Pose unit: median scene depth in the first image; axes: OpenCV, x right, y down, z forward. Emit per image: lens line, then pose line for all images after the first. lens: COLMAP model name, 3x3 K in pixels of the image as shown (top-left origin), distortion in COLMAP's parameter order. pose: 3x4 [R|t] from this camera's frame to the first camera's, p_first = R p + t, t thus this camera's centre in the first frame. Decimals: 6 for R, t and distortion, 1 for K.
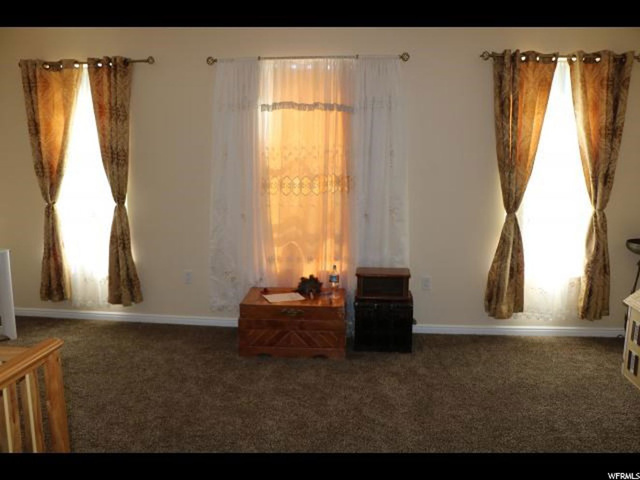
lens RADIAL K [[575.0, 0, 320.0], [0, 575.0, 240.0], [0, 0, 1]] dist [-0.122833, 0.017534]
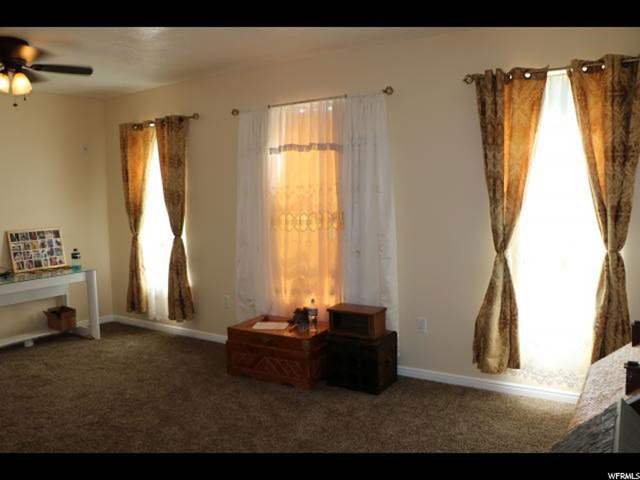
lens RADIAL K [[575.0, 0, 320.0], [0, 575.0, 240.0], [0, 0, 1]] dist [-0.122833, 0.017534]
pose [[0.870192, 0.016820, -0.492426, 0.525130], [-0.046808, 0.997719, -0.048637, -0.011801], [0.490485, 0.065373, 0.868994, 0.098714]]
